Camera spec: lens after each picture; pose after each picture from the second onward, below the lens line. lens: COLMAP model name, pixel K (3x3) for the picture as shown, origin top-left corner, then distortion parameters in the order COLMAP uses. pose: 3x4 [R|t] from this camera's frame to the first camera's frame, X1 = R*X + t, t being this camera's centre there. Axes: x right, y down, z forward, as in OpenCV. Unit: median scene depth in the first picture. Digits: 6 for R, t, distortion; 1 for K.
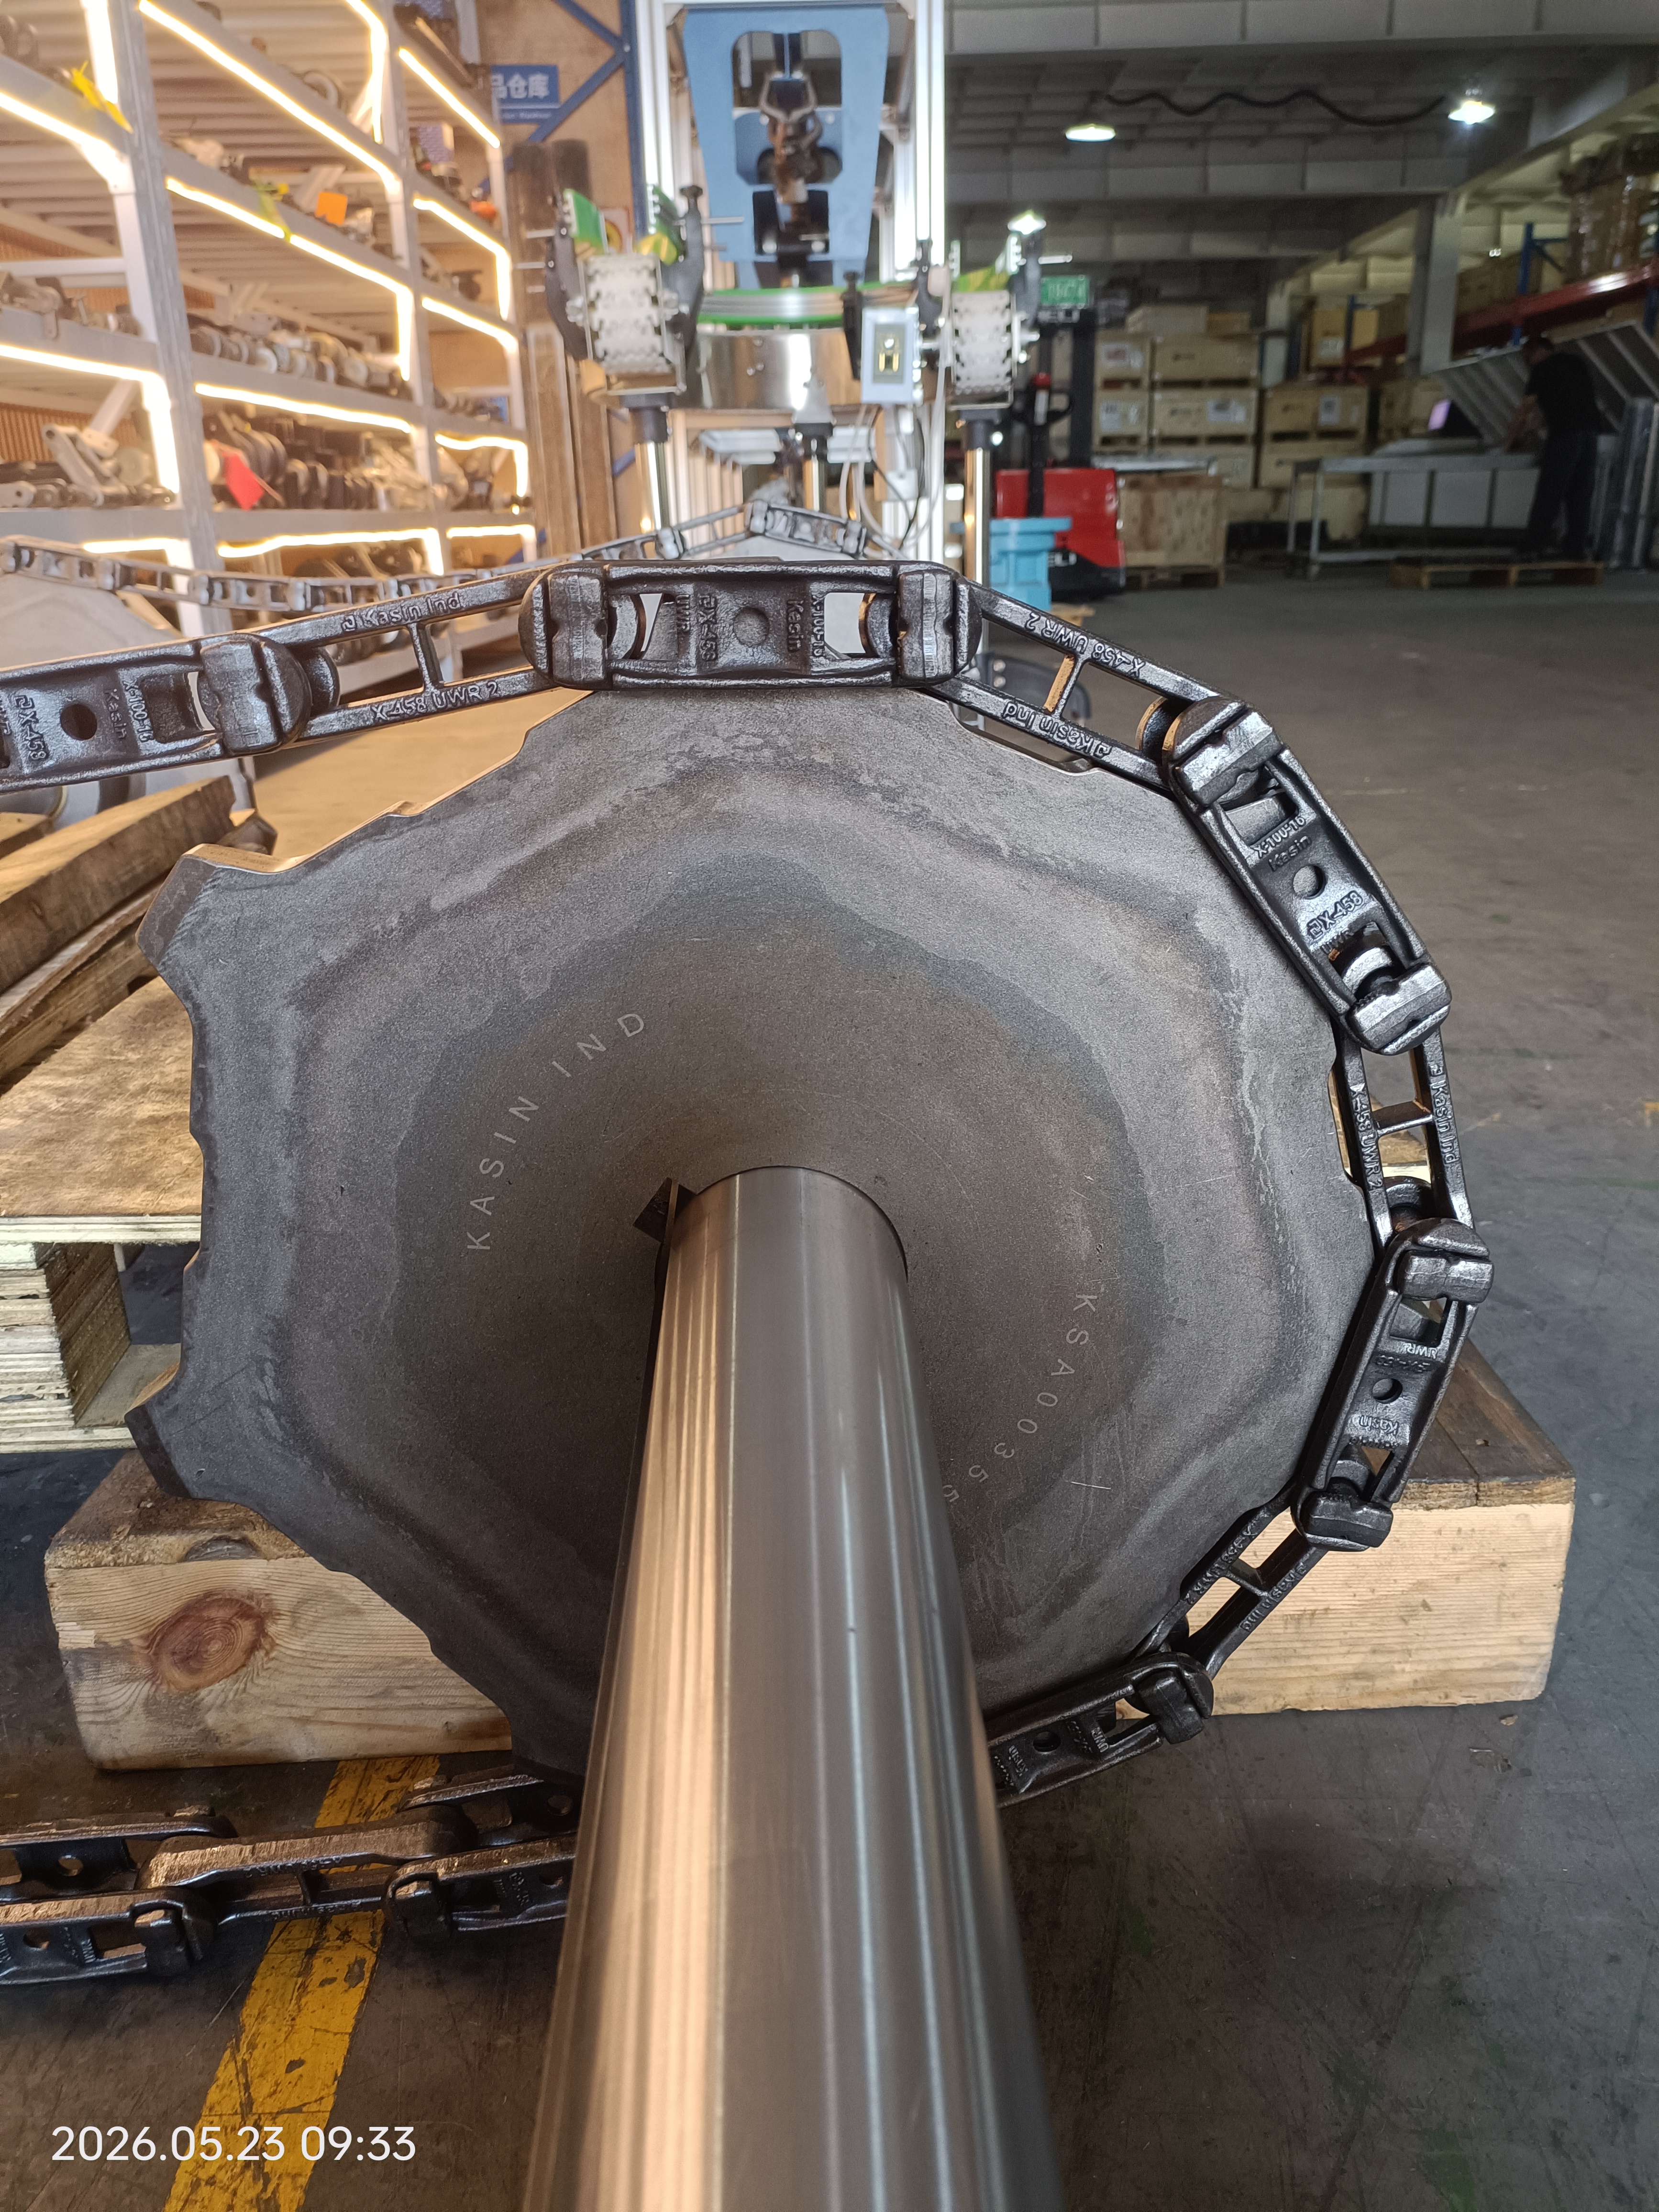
lens RADIAL K [[1633.6, 0, 838.0], [0, 1633.6, 1103.8], [0, 0, 1]] dist [0.052170, -0.053405]
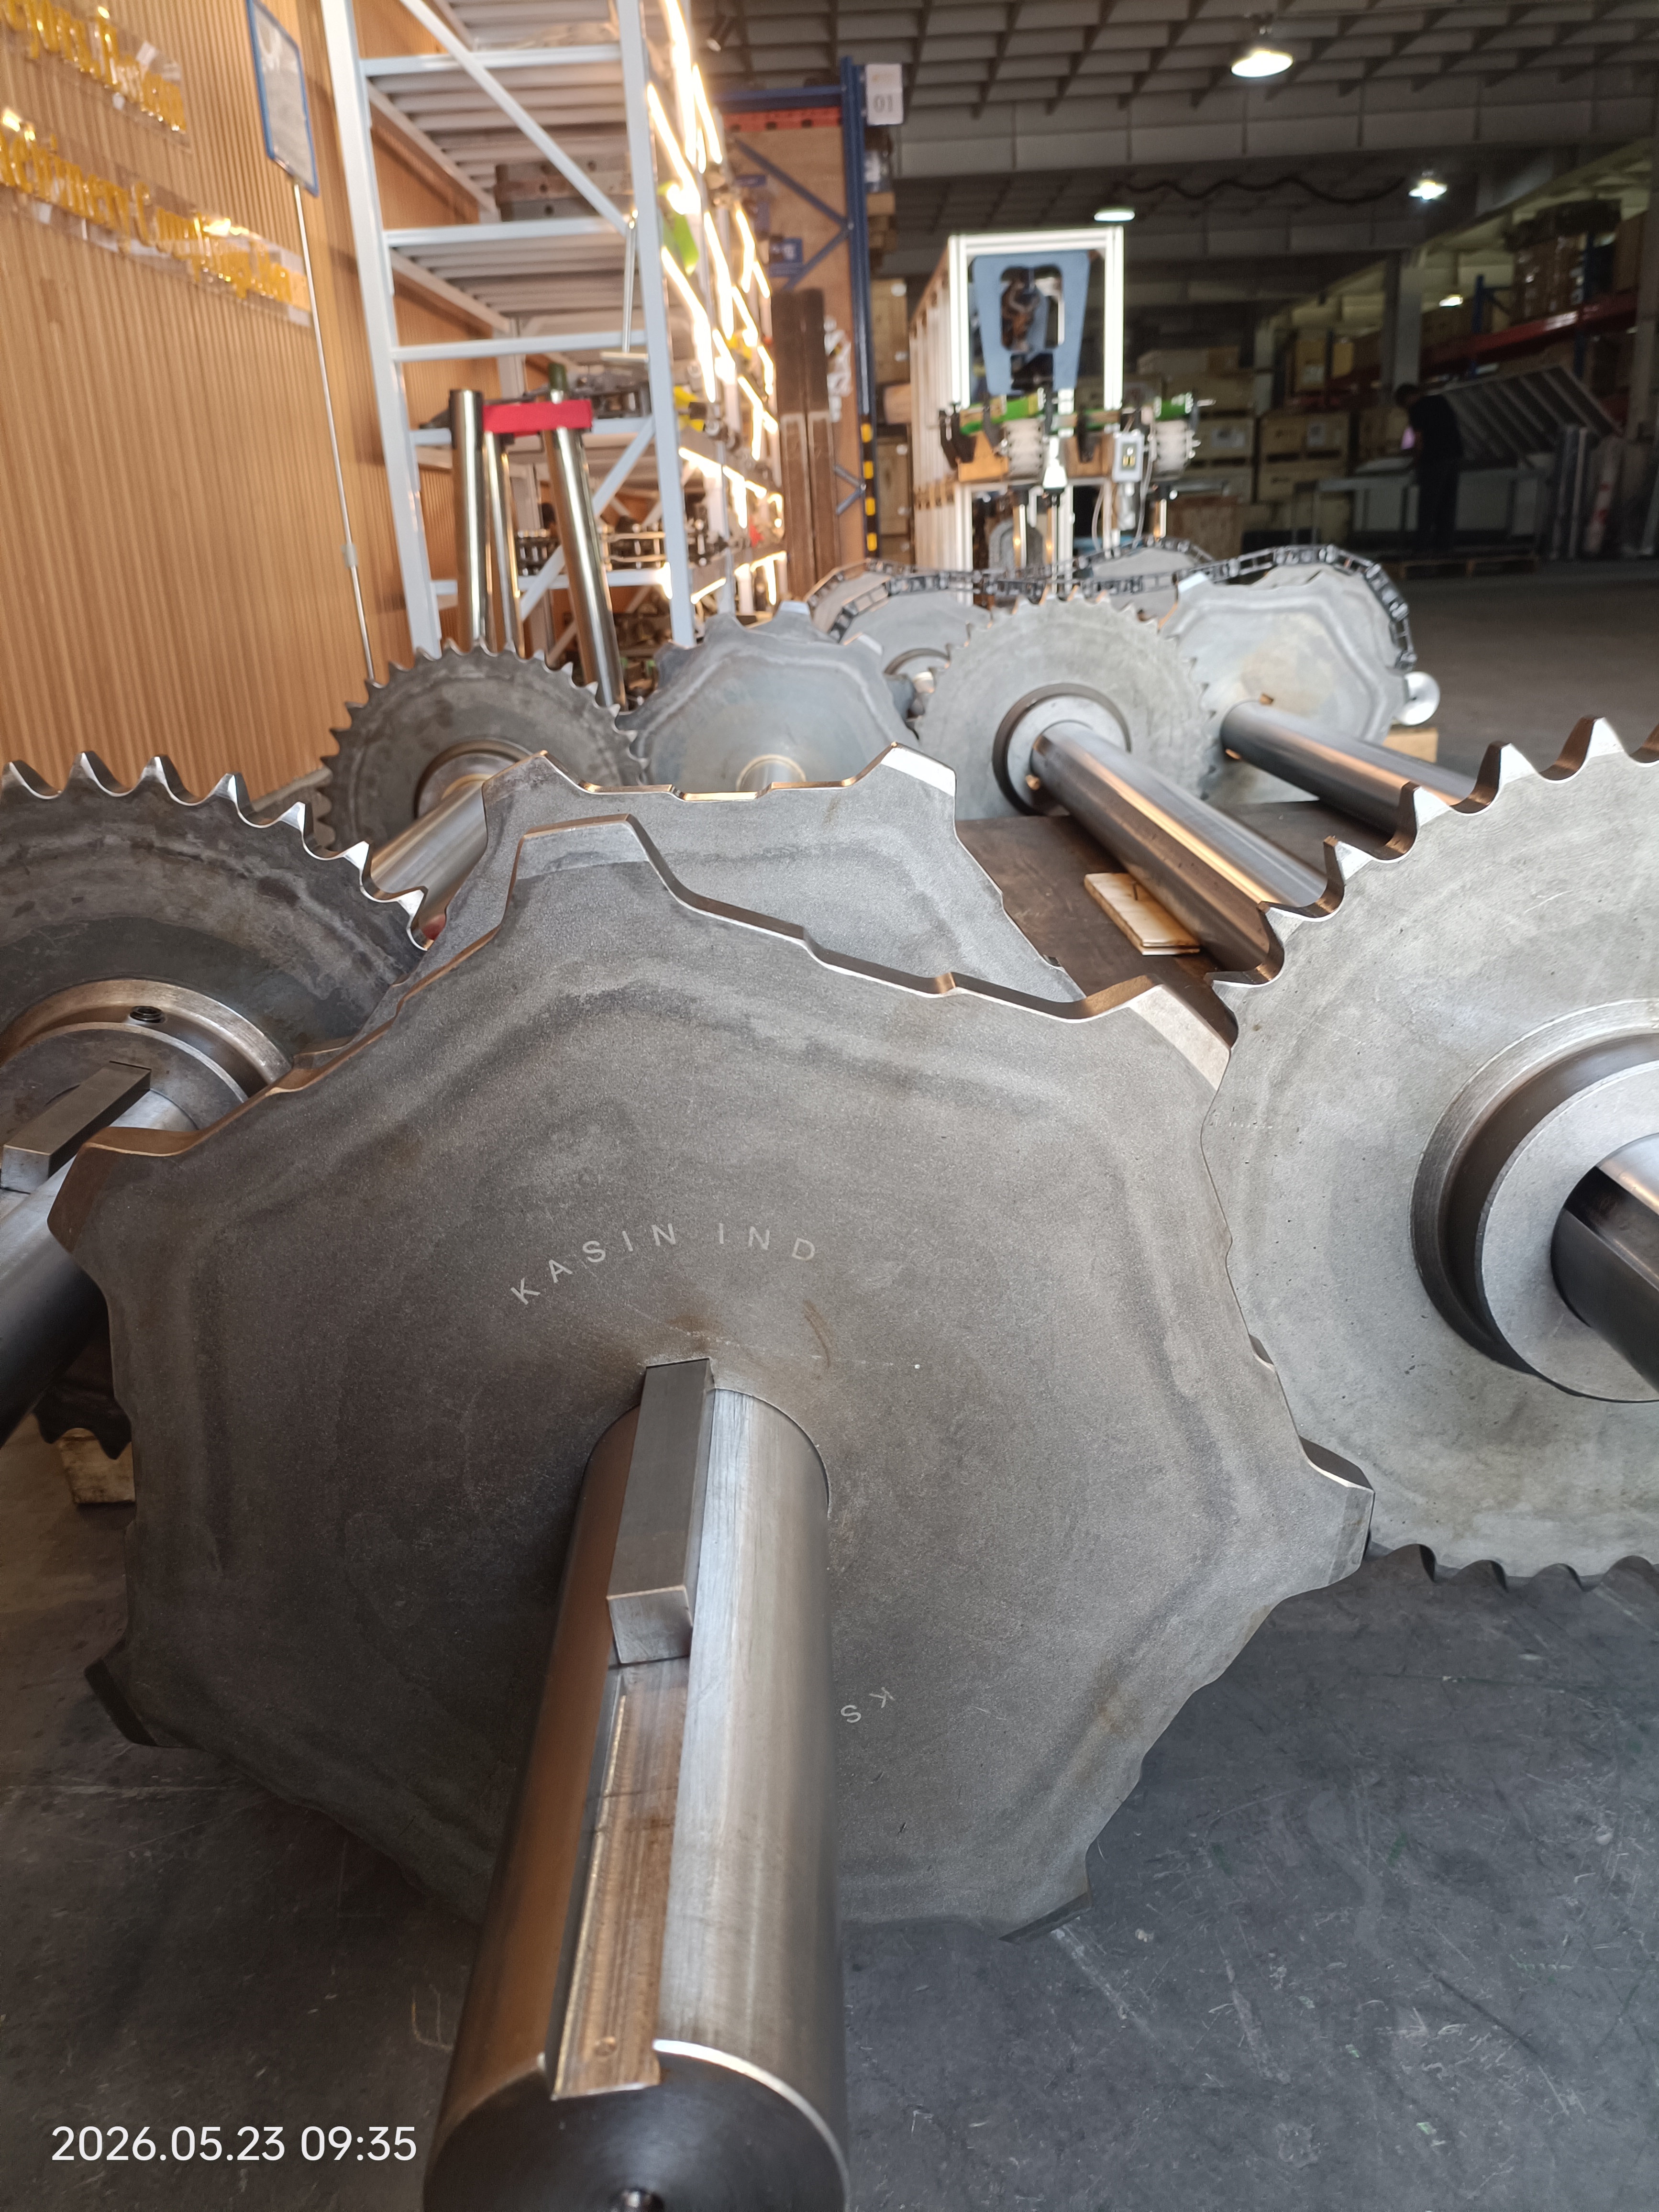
lens RADIAL K [[1633.6, 0, 838.0], [0, 1633.6, 1103.8], [0, 0, 1]] dist [0.052170, -0.053405]
pose [[0.999541, -0.030206, 0.002440, -0.342193], [0.030230, 0.999488, -0.010494, 0.330395], [-0.002122, 0.010563, 0.999942, -0.962625]]
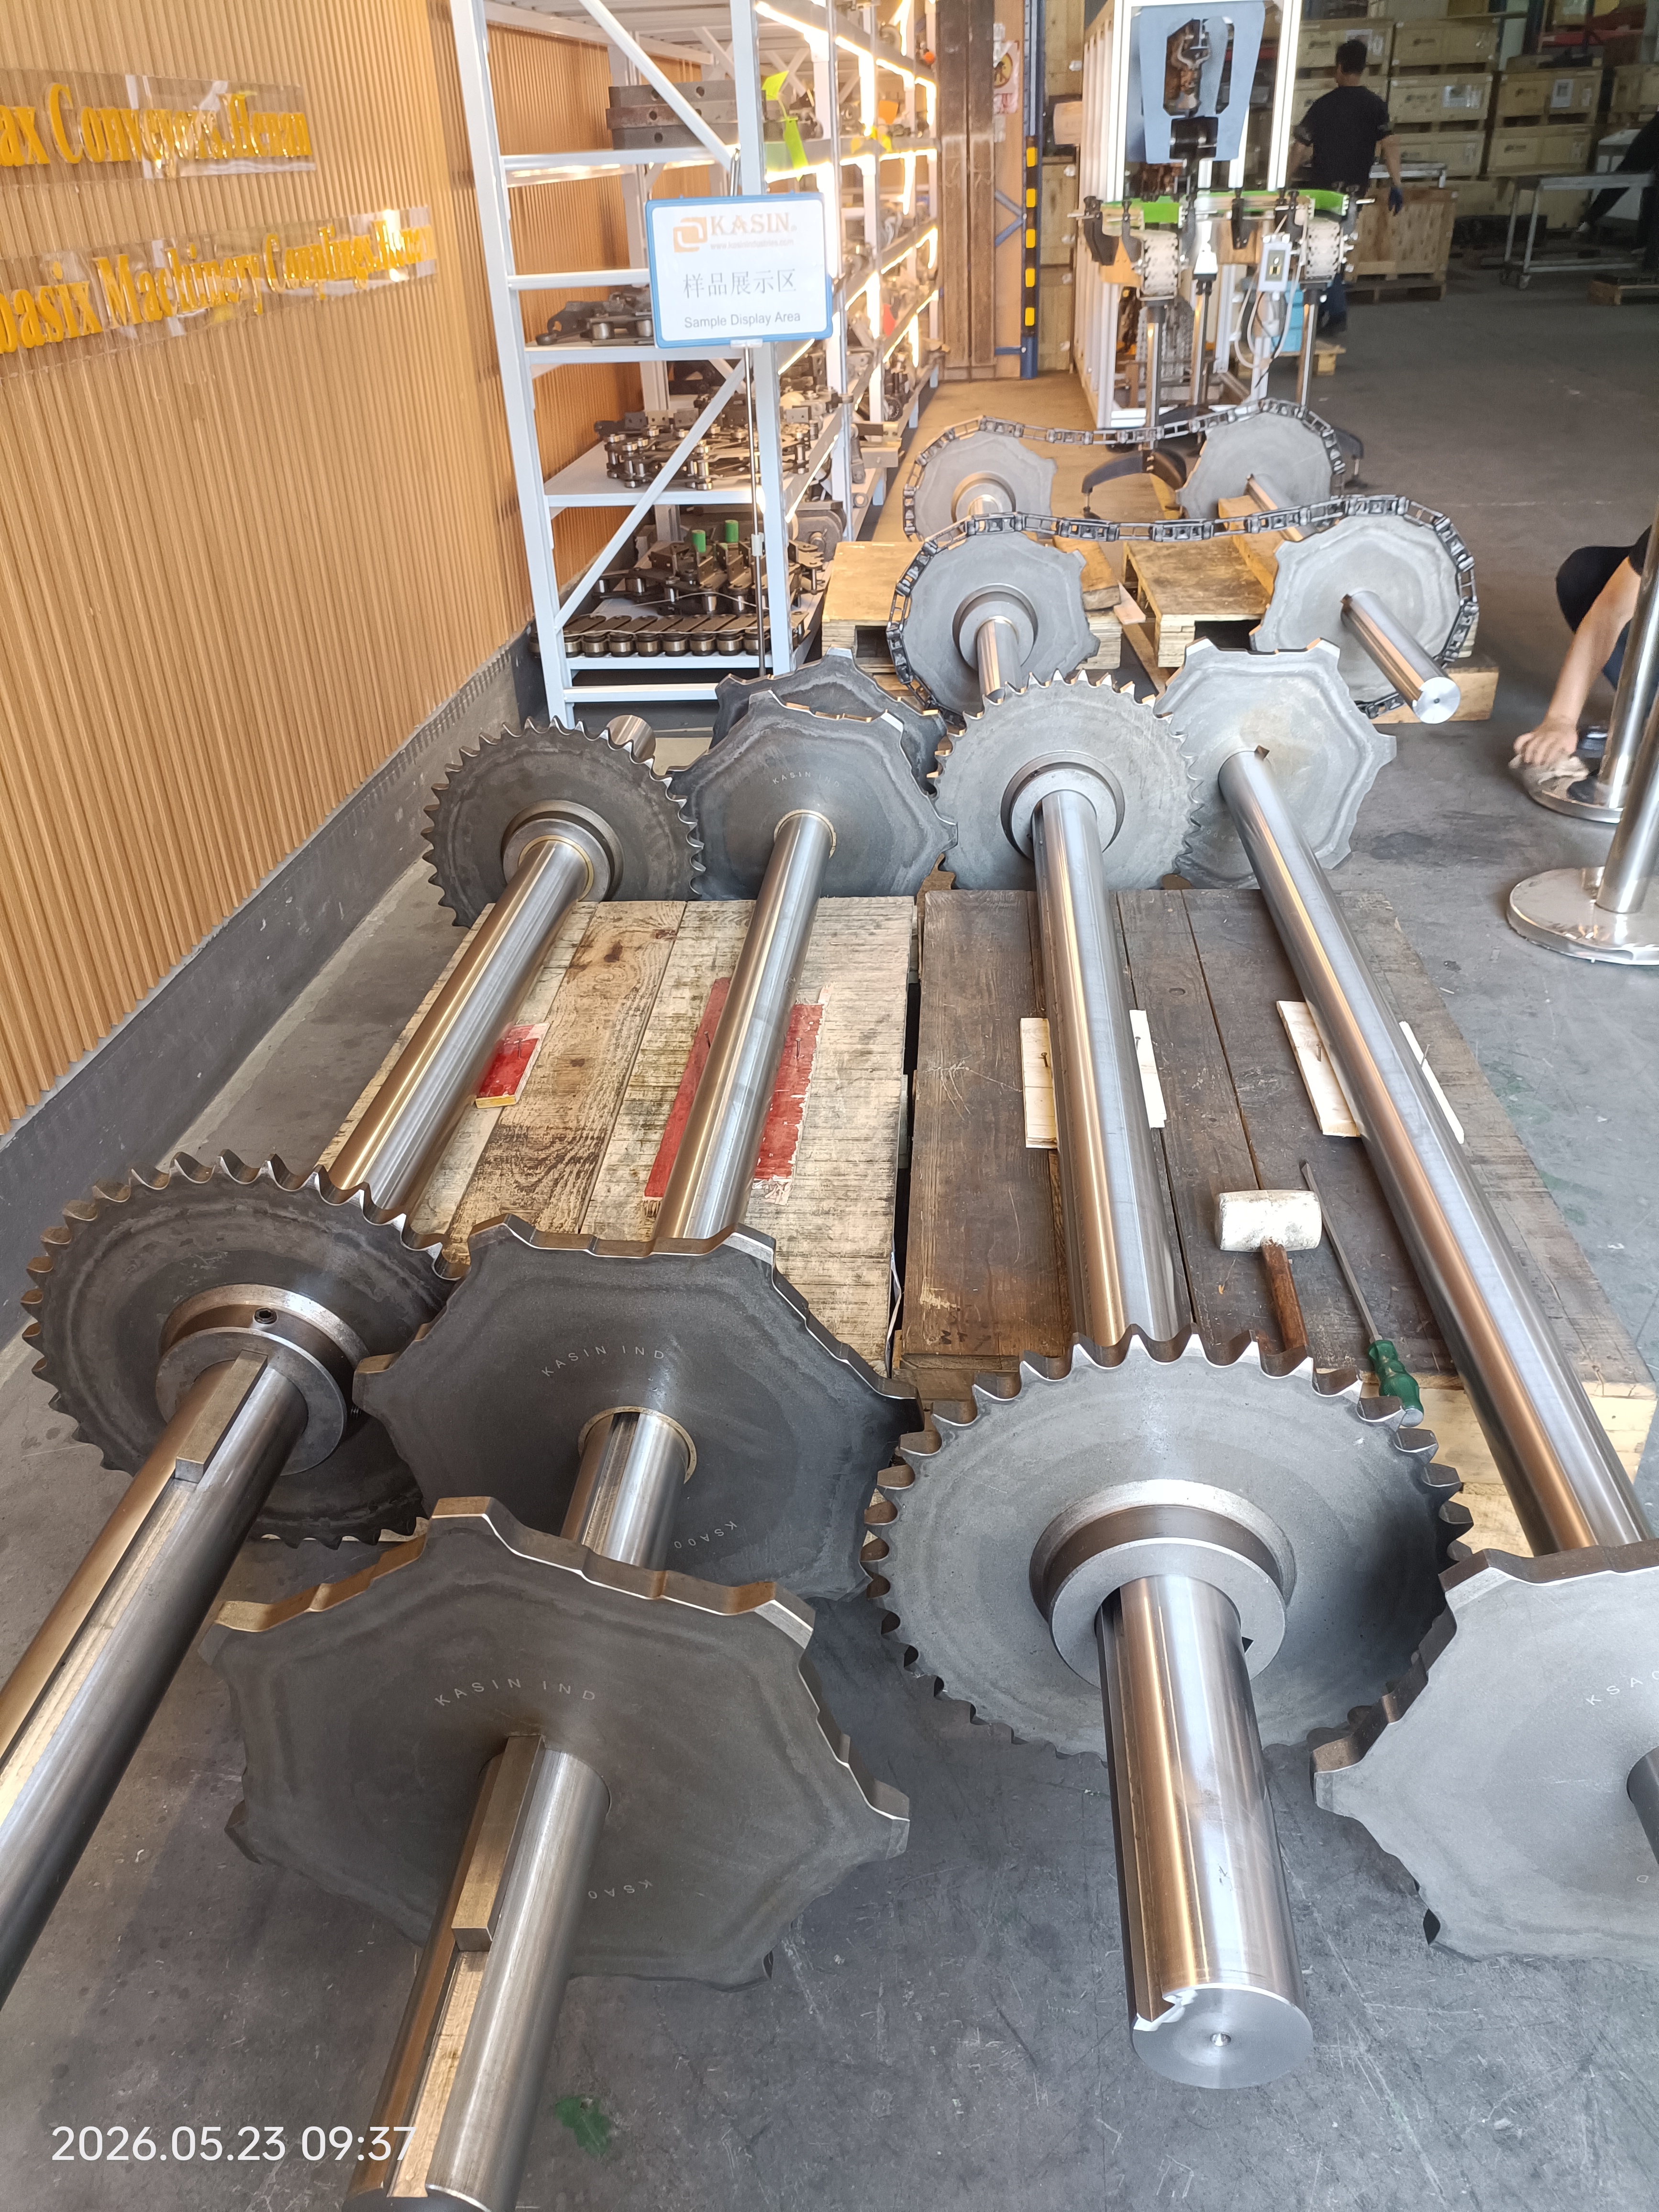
lens RADIAL K [[1633.6, 0, 838.0], [0, 1633.6, 1103.8], [0, 0, 1]] dist [0.052170, -0.053405]
pose [[0.995593, 0.033885, -0.087445, -0.269739], [-0.017559, 0.983305, 0.181118, 0.162936], [0.092123, -0.178785, 0.979566, -1.086203]]
